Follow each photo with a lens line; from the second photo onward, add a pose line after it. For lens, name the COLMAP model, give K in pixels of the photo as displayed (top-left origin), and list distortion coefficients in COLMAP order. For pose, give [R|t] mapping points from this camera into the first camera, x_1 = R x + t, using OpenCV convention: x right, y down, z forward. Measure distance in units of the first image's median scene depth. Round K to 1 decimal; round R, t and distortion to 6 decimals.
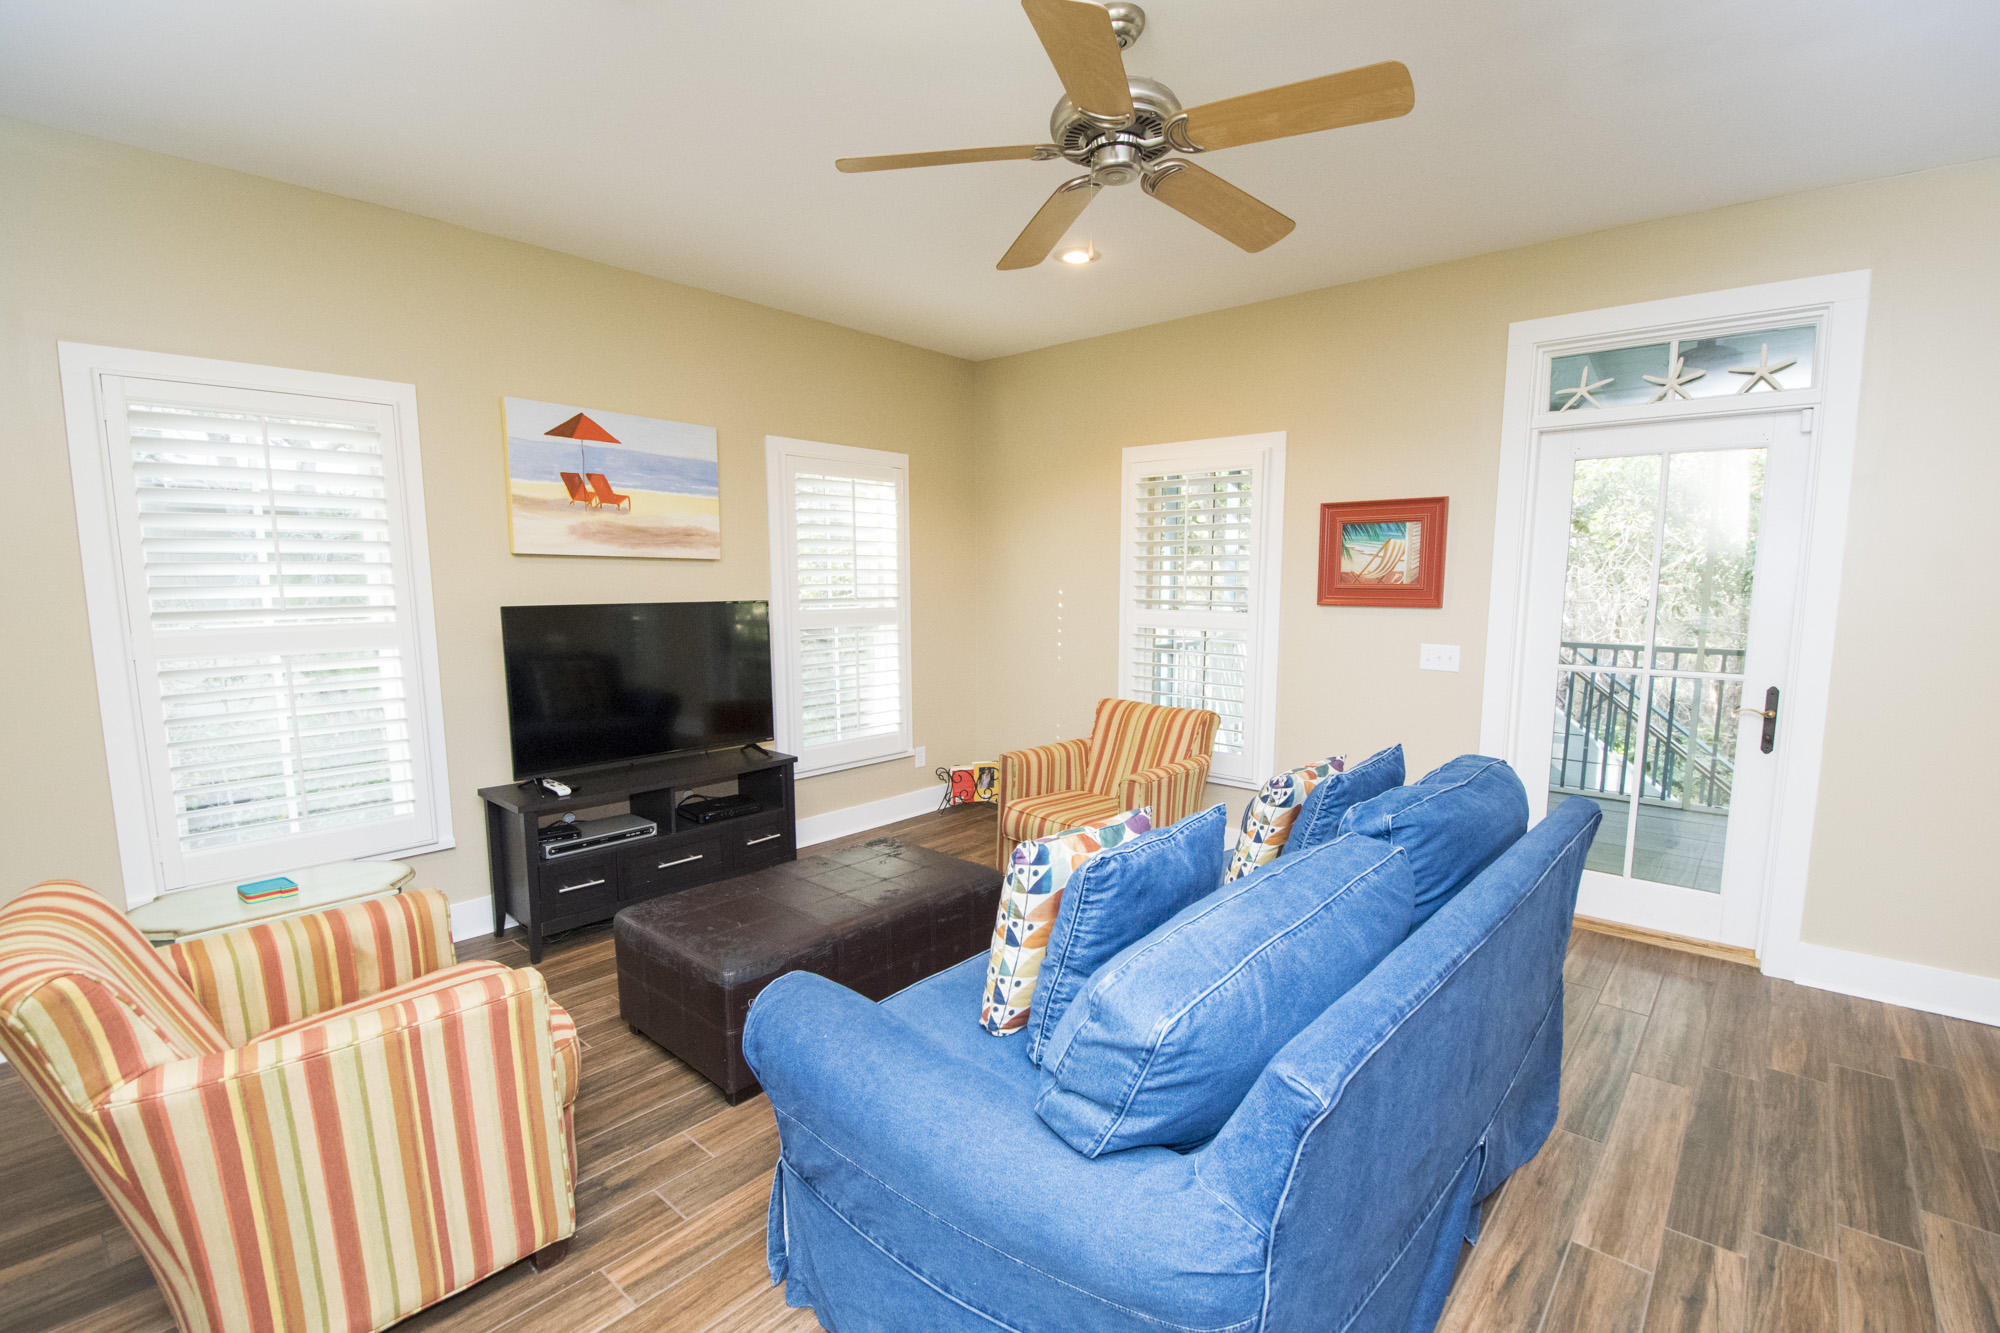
lens RADIAL K [[857.4, 0, 1051.3], [0, 857.4, 678.5], [0, 0, 1]] dist [-0.000628, -0.019005]
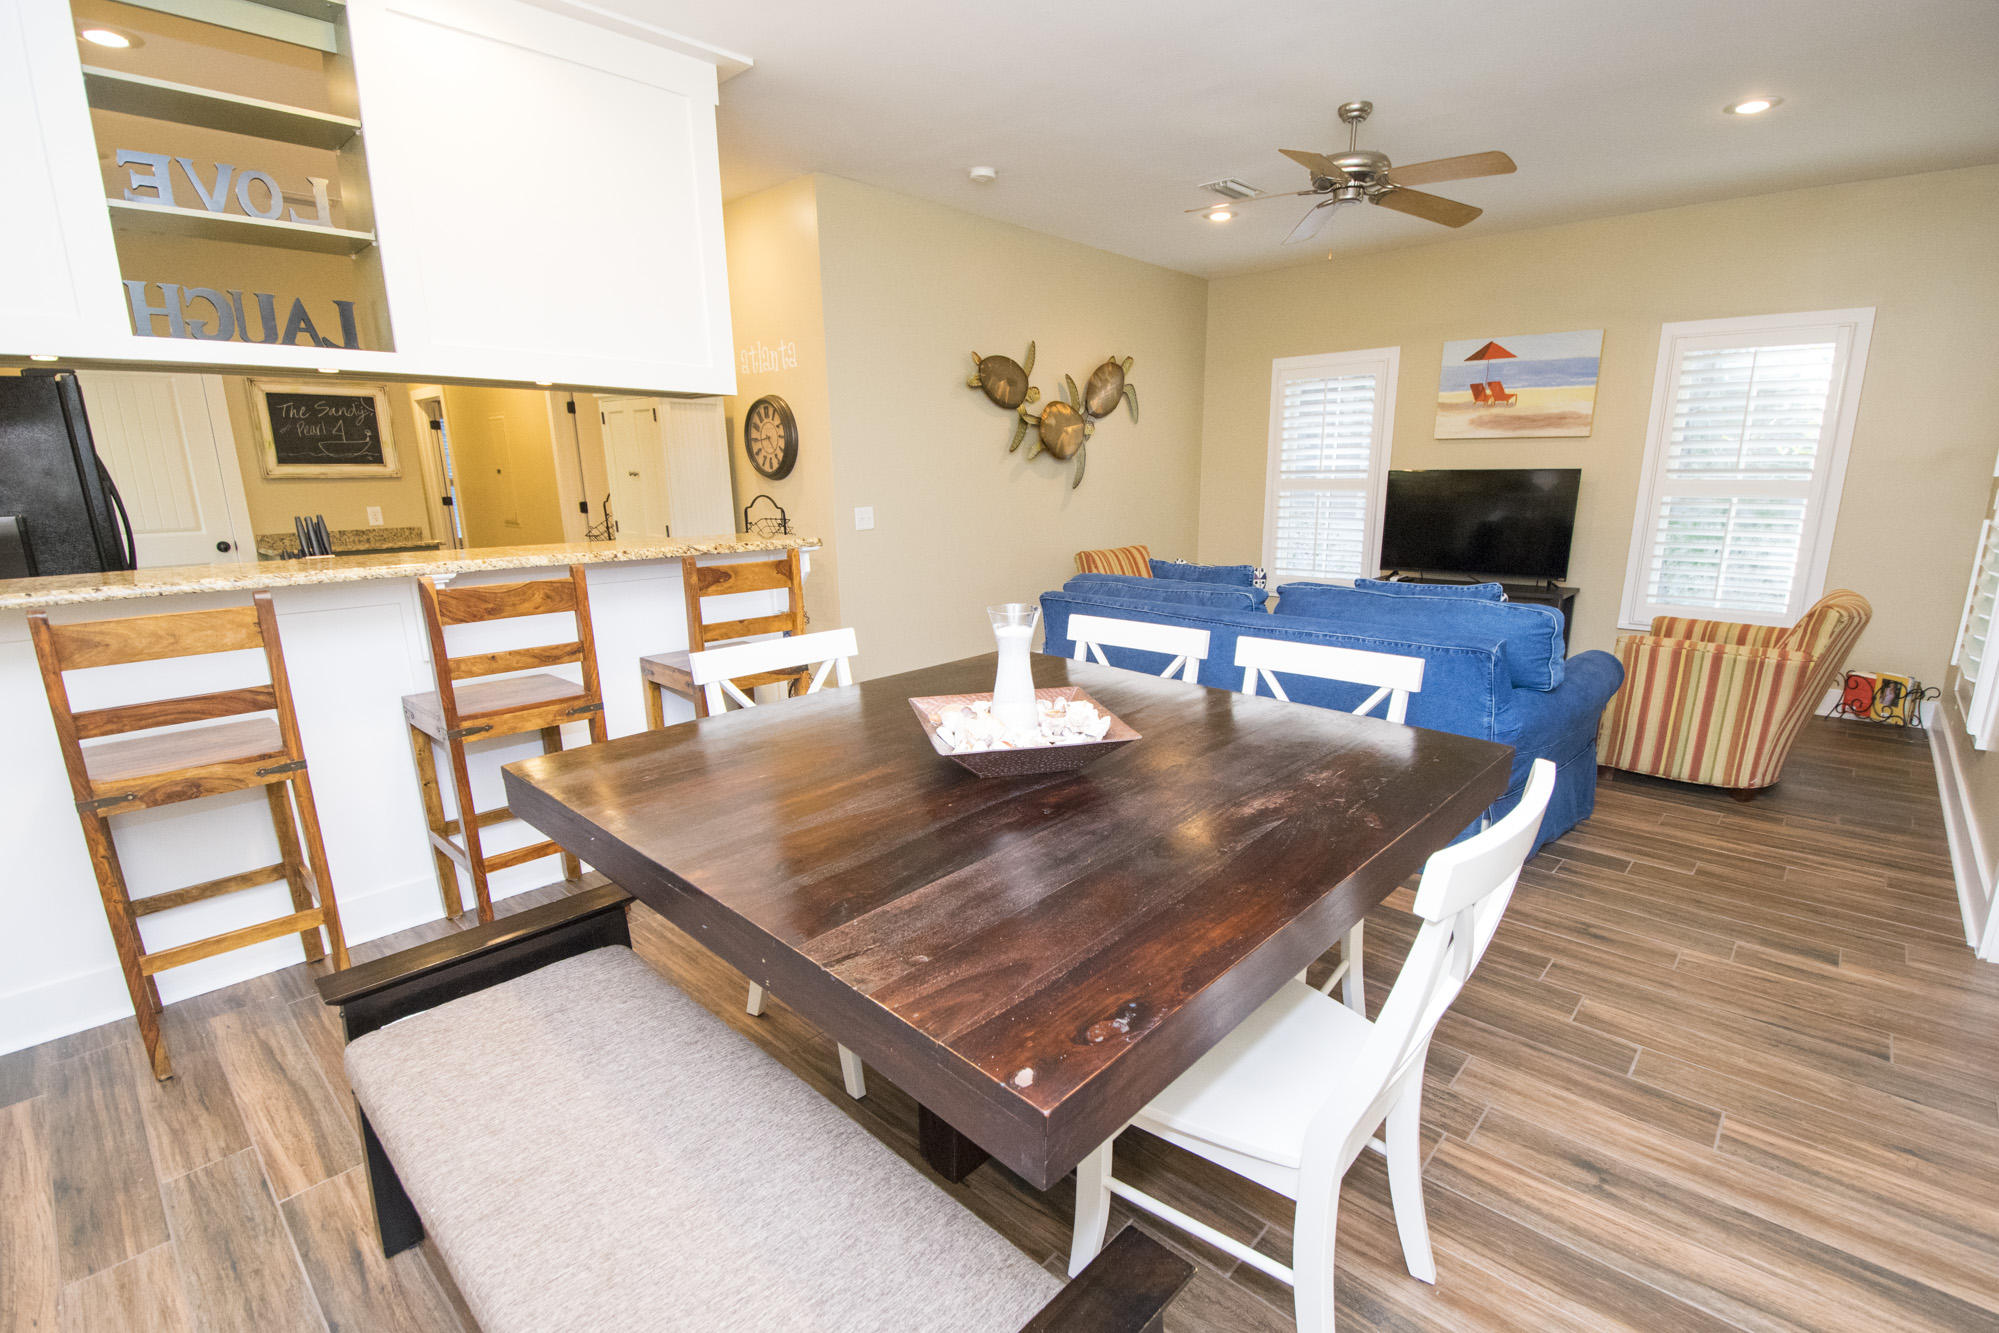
lens RADIAL K [[906.2, 0, 1035.7], [0, 906.2, 694.5], [0, 0, 1]] dist [0.015840, -0.025347]
pose [[-0.036124, 0.236165, -0.971041, 1.150409], [-0.107265, 0.965146, 0.238722, -0.002995], [0.993574, 0.112783, -0.009533, 0.269483]]
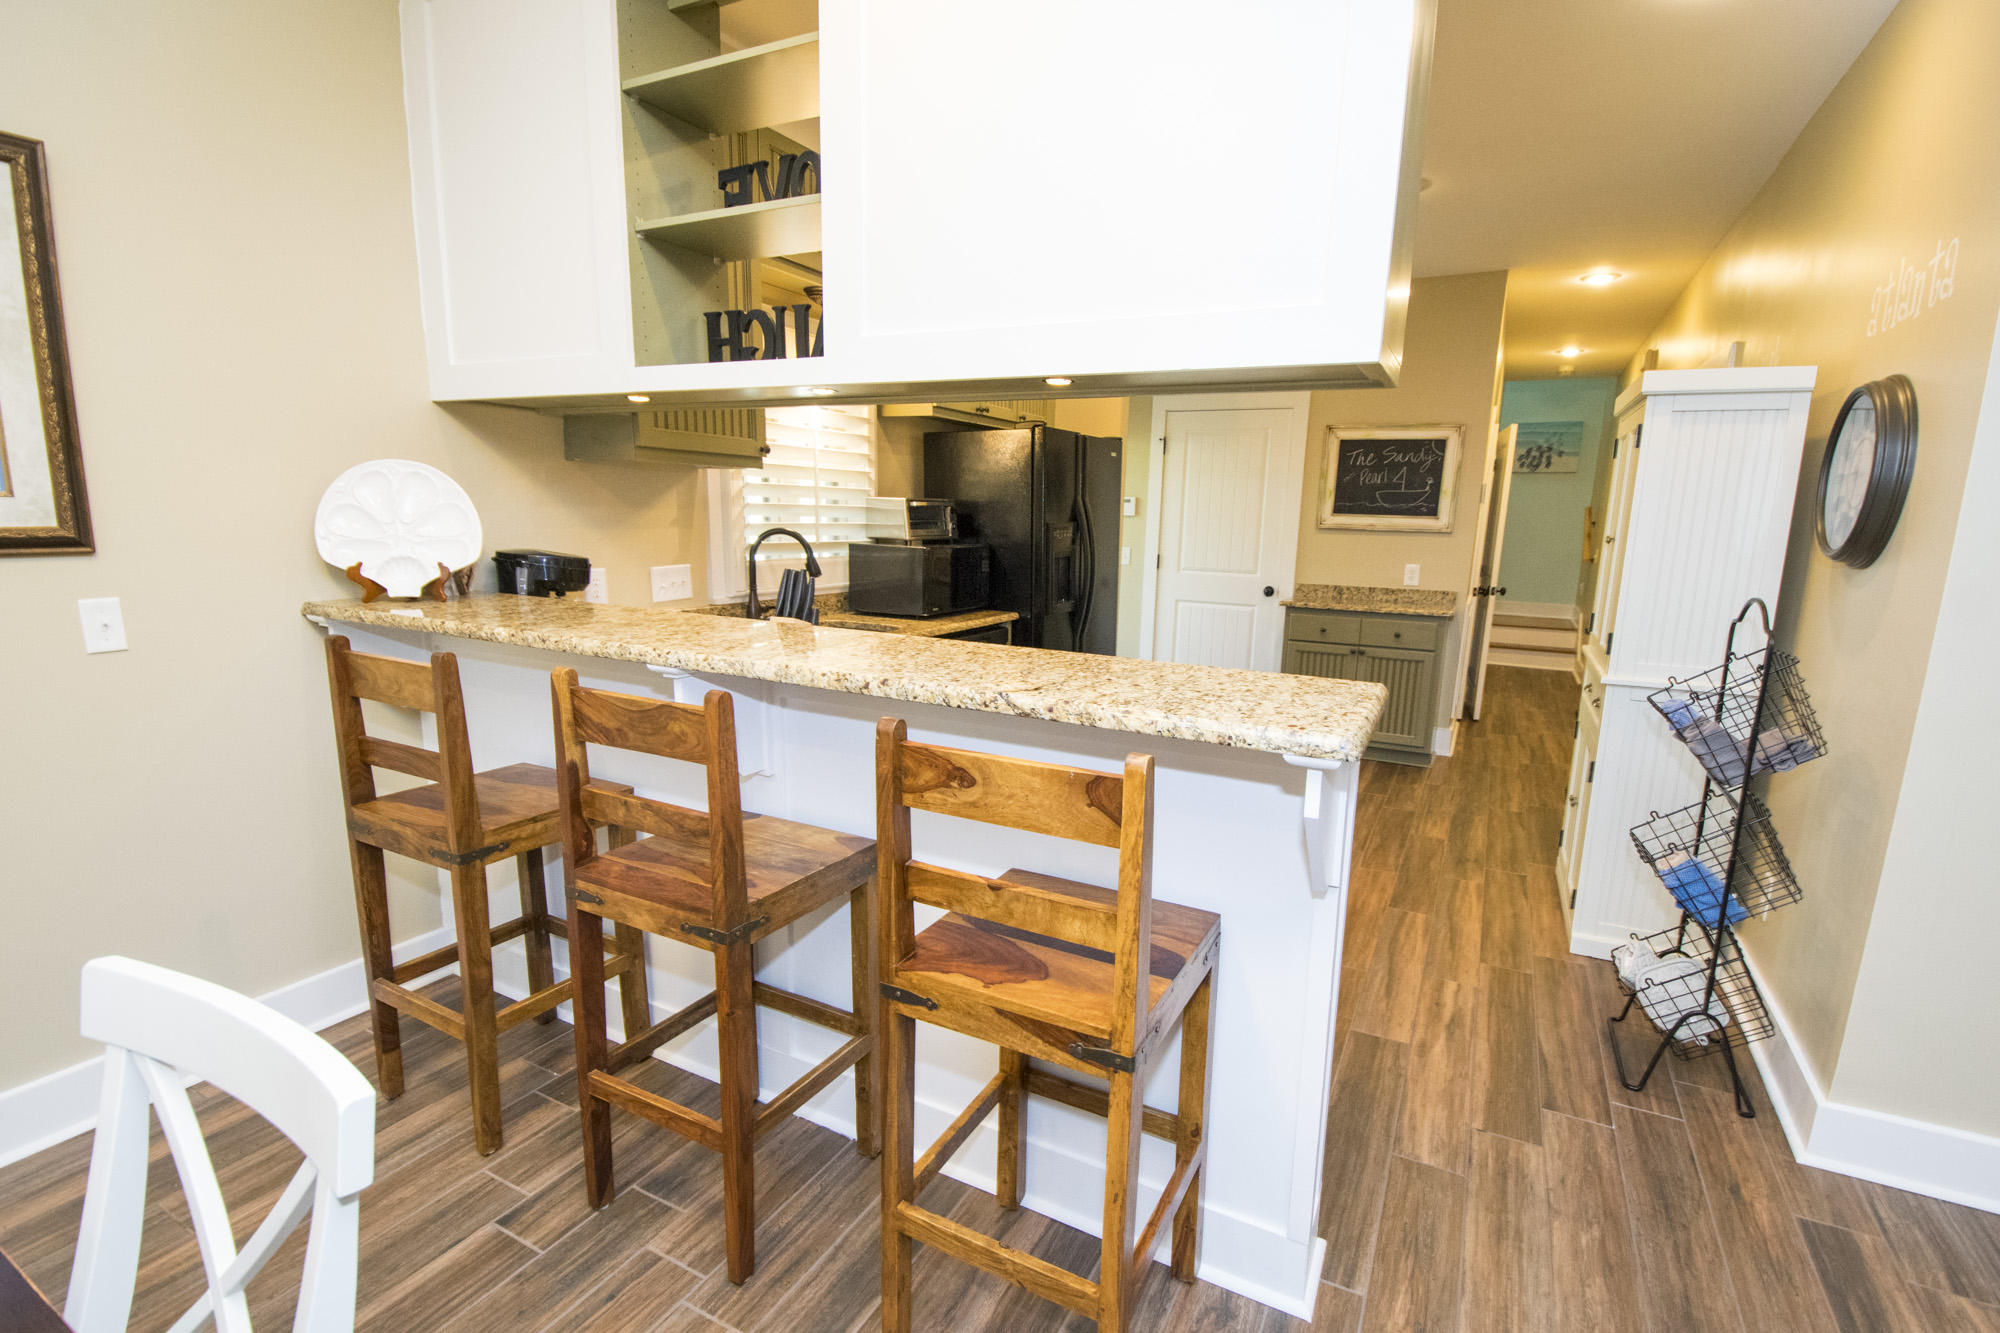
lens RADIAL K [[906.7, 0, 1036.2], [0, 906.7, 694.5], [0, 0, 1]] dist [0.015840, -0.025347]
pose [[-0.974771, 0.015664, -0.222659, 0.424776], [-0.054052, 0.951280, 0.303555, -0.018954], [0.216566, 0.307932, -0.926433, 0.292133]]
